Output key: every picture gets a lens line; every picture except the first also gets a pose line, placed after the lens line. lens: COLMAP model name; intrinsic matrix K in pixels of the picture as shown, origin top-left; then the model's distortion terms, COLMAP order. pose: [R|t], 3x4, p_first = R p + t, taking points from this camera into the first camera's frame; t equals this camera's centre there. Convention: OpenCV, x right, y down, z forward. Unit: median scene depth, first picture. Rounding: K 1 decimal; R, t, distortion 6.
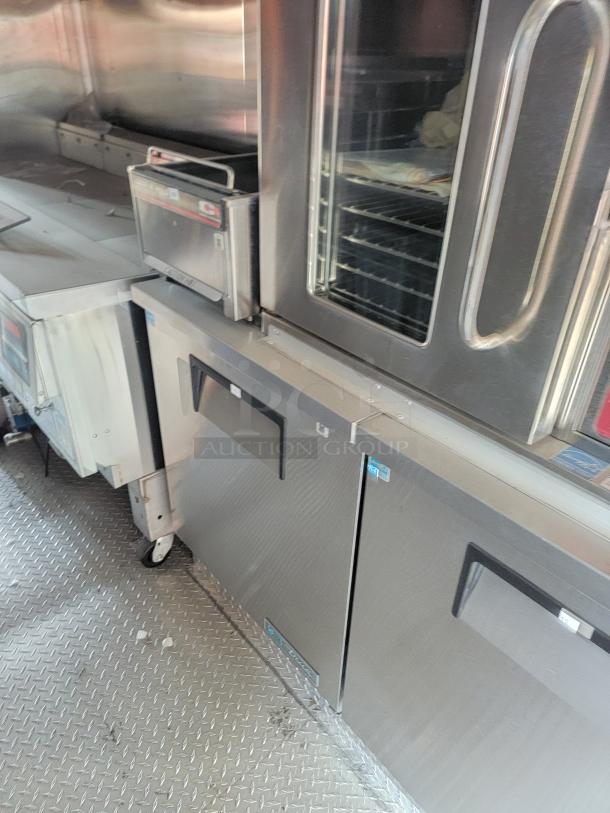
lens RADIAL K [[560.0, 0, 304.9], [0, 560.0, 414.4], [0, 0, 1]] dist [0.082083, -0.072220]
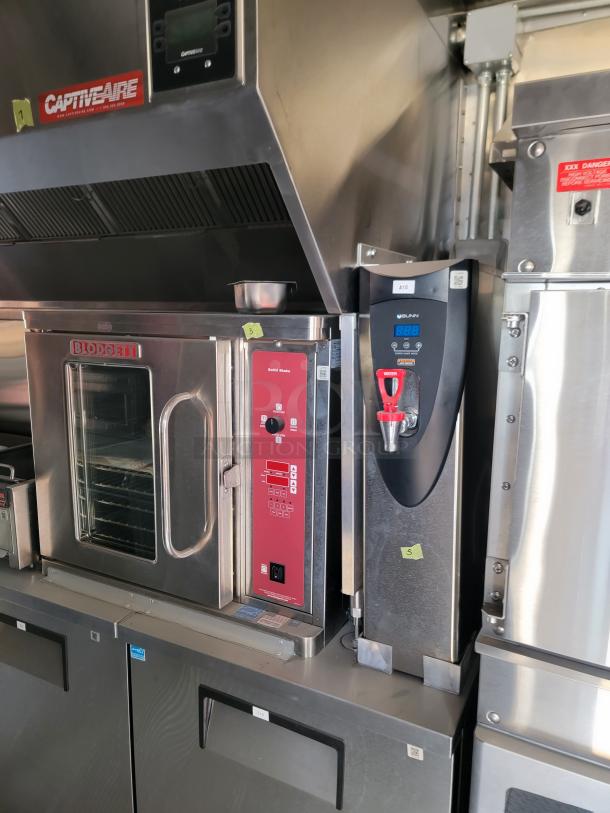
lens RADIAL K [[560.0, 0, 304.9], [0, 560.0, 414.4], [0, 0, 1]] dist [0.082083, -0.072220]
pose [[0.923442, -0.090296, 0.372964, 0.034281], [0.219435, 0.921589, -0.320190, 0.087282], [-0.314808, 0.377518, 0.870848, -0.607603]]
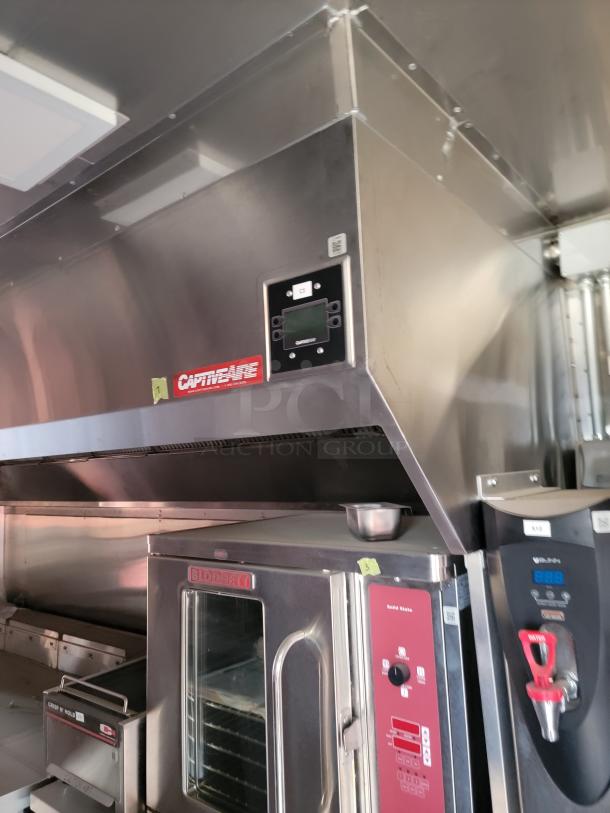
lens RADIAL K [[556.6, 0, 295.9], [0, 556.6, 407.7], [0, 0, 1]] dist [0.084546, -0.067928]
pose [[0.979544, -0.045920, 0.195921, 0.044673], [0.158080, 0.778045, -0.607993, -0.065121], [-0.124516, 0.626528, 0.769389, -0.643886]]
